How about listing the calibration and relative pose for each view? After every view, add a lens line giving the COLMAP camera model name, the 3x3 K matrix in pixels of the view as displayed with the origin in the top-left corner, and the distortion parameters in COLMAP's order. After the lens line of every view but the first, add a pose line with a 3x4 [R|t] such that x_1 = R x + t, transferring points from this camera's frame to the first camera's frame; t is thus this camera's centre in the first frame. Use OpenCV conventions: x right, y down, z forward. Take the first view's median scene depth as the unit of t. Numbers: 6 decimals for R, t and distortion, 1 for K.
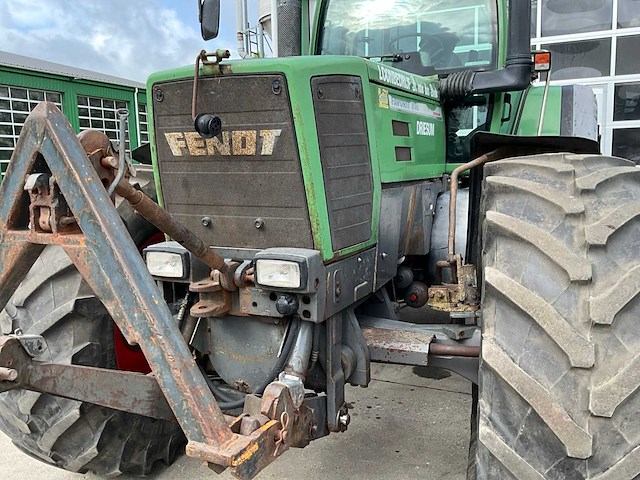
lens RADIAL K [[525.4, 0, 320.0], [0, 525.4, 240.0], [0, 0, 1]] dist [0.104355, -0.201862]
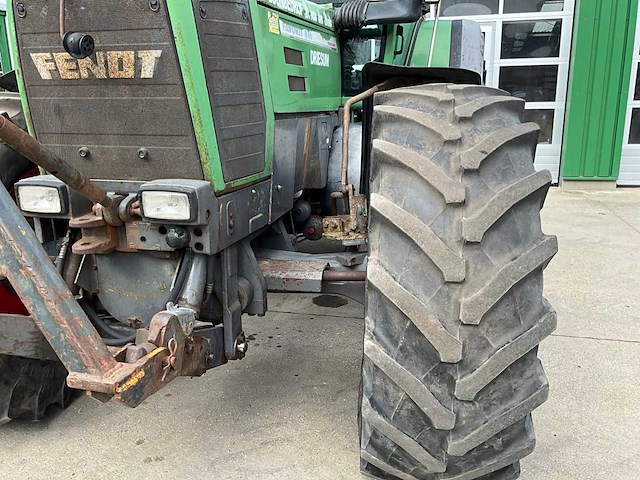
lens RADIAL K [[525.4, 0, 320.0], [0, 525.4, 240.0], [0, 0, 1]] dist [0.104355, -0.201862]
pose [[0.984384, -0.034309, 0.172661, 0.025941], [0.015007, 0.993609, 0.111877, 0.020538], [-0.175396, -0.107538, 0.978607, -0.003250]]
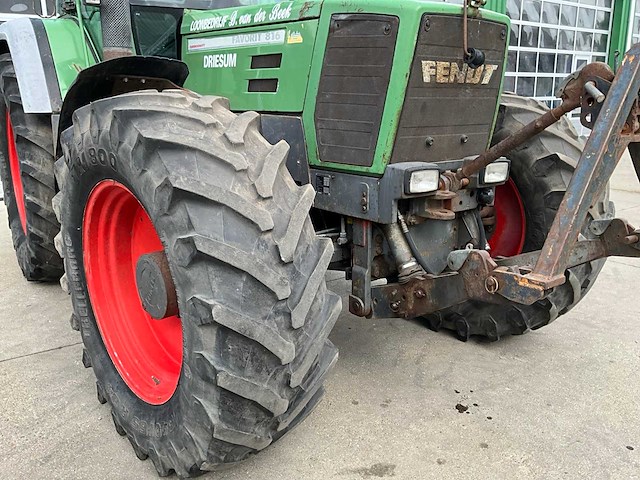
lens RADIAL K [[525.4, 0, 320.0], [0, 525.4, 240.0], [0, 0, 1]] dist [0.104355, -0.201862]
pose [[0.521040, -0.201715, 0.829354, -1.427614], [0.114930, 0.979405, 0.166006, -0.045804], [-0.845759, 0.008822, 0.533492, 0.612177]]
